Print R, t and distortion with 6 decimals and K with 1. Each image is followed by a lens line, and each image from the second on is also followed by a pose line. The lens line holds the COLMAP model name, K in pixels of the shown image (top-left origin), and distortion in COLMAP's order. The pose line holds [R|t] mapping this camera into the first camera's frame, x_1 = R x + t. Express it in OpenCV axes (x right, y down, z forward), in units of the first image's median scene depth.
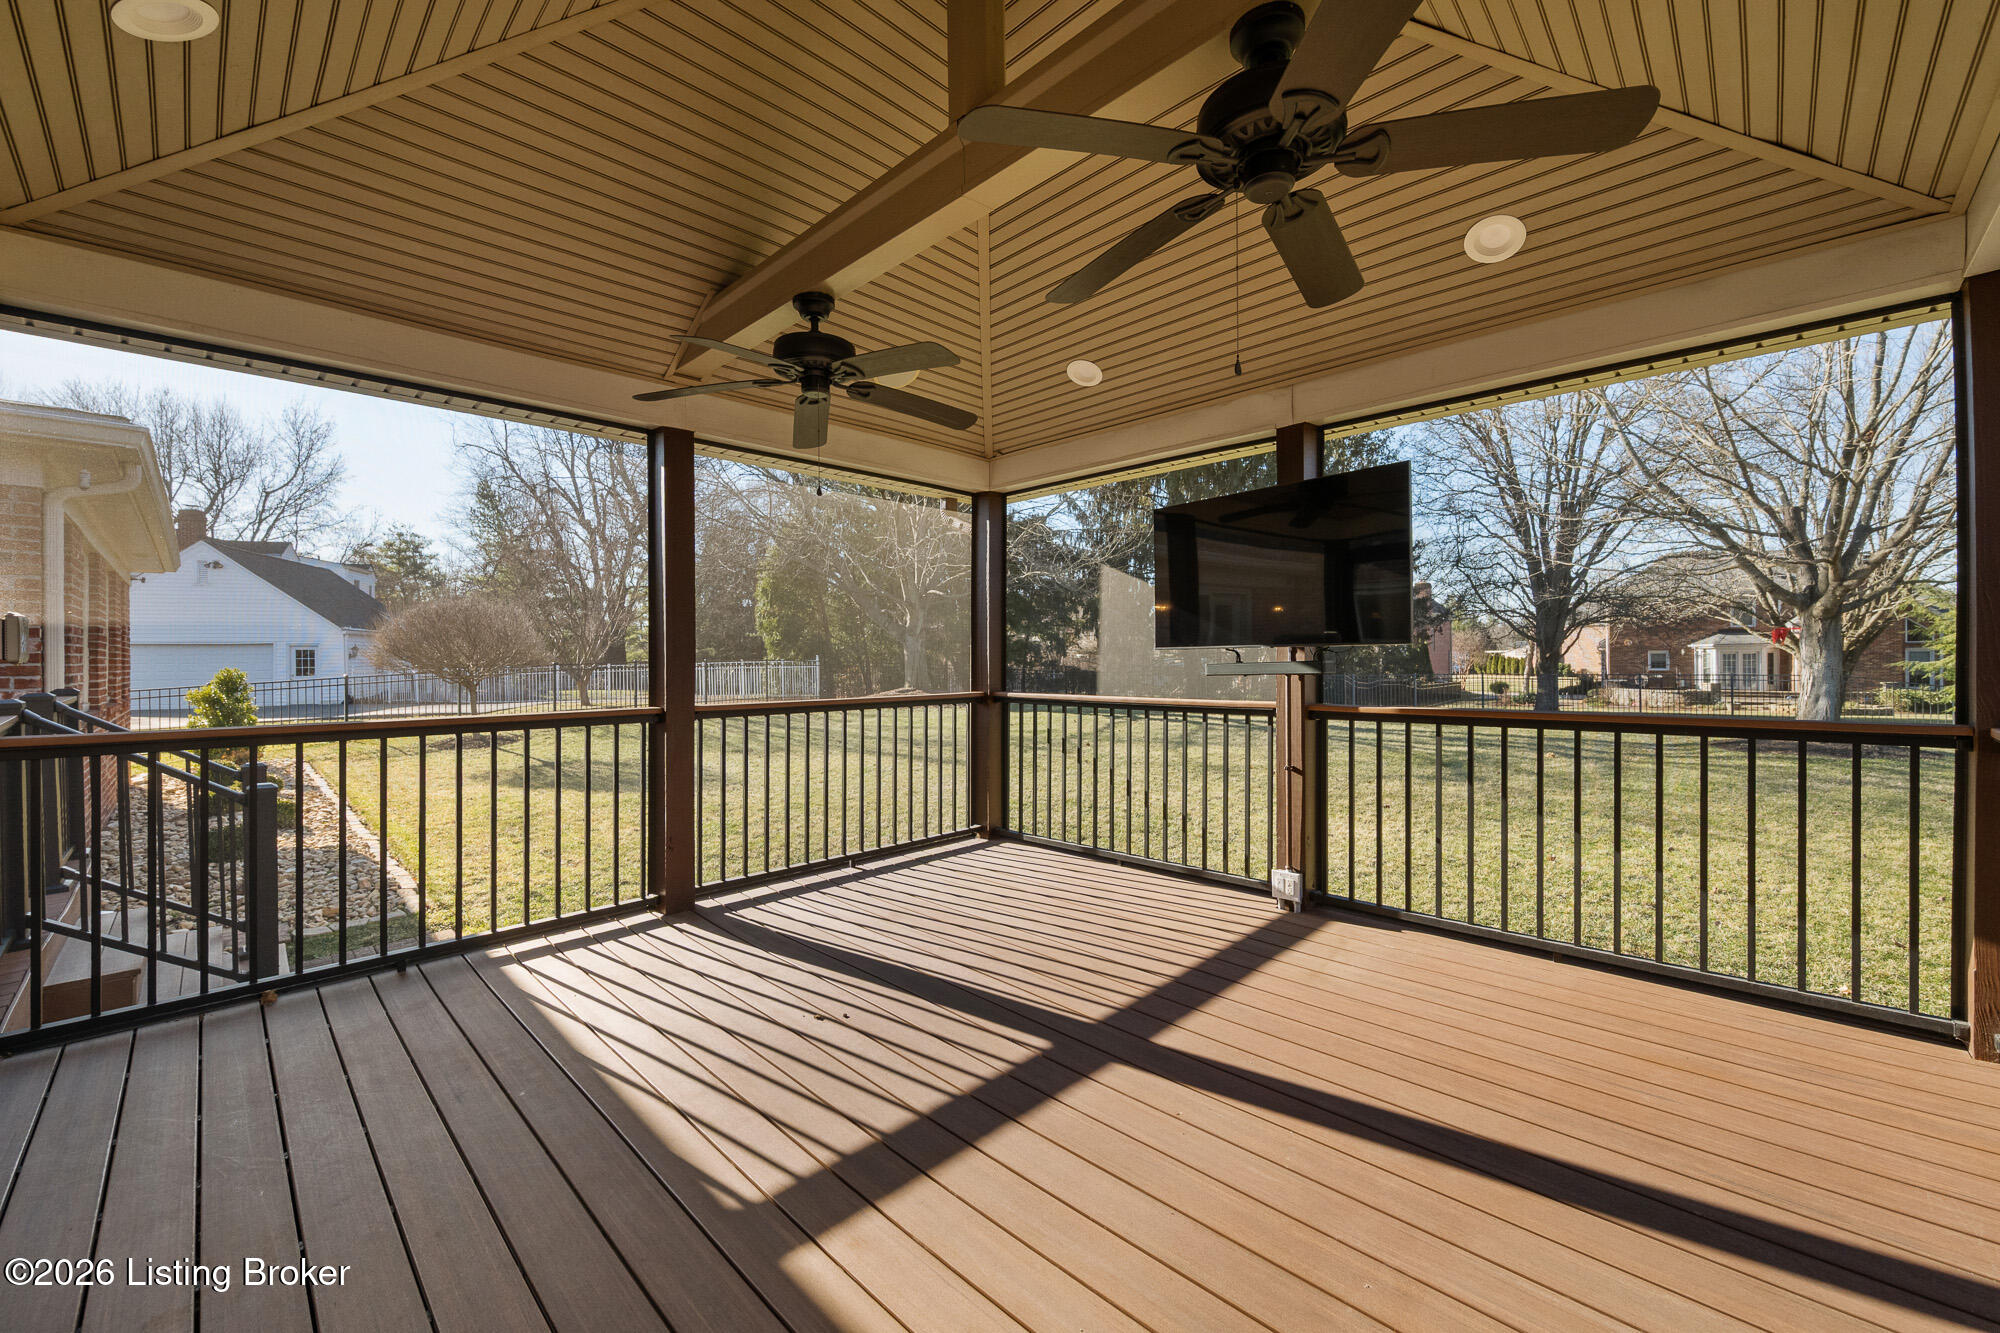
lens RADIAL K [[812.5, 0, 1009.7], [0, 812.5, 666.2], [0, 0, 1]] dist [0.004123, -0.000039]
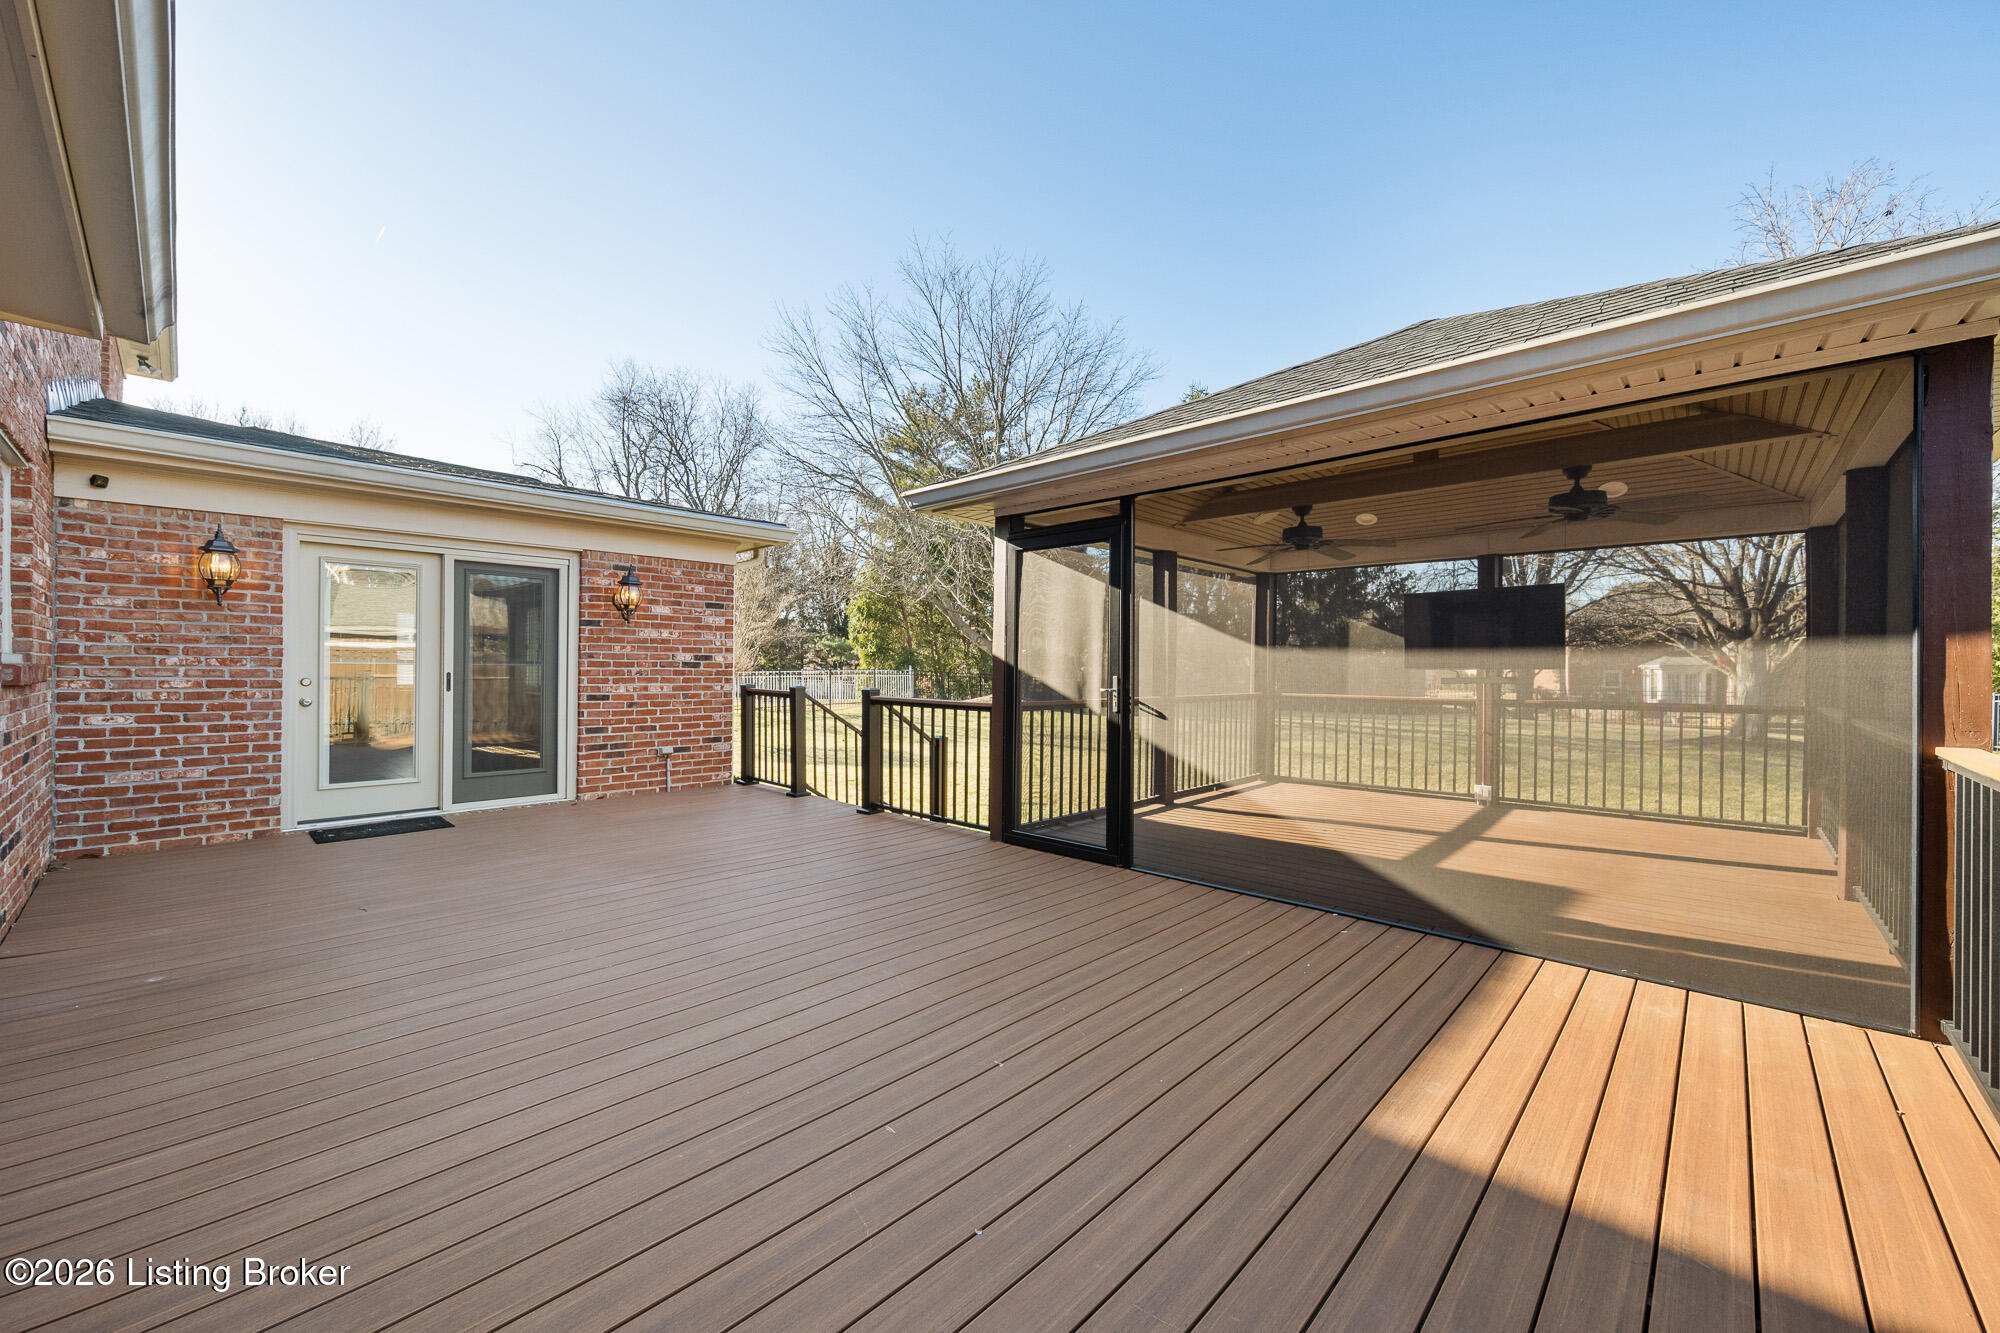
lens RADIAL K [[812.5, 0, 994.5], [0, 812.5, 674.9], [0, 0, 1]] dist [0.004123, -0.000039]
pose [[0.999337, 0.012582, 0.034171, -0.301589], [-0.012511, 0.999919, -0.002290, 0.002524], [-0.034197, 0.001861, 0.999413, -0.303110]]
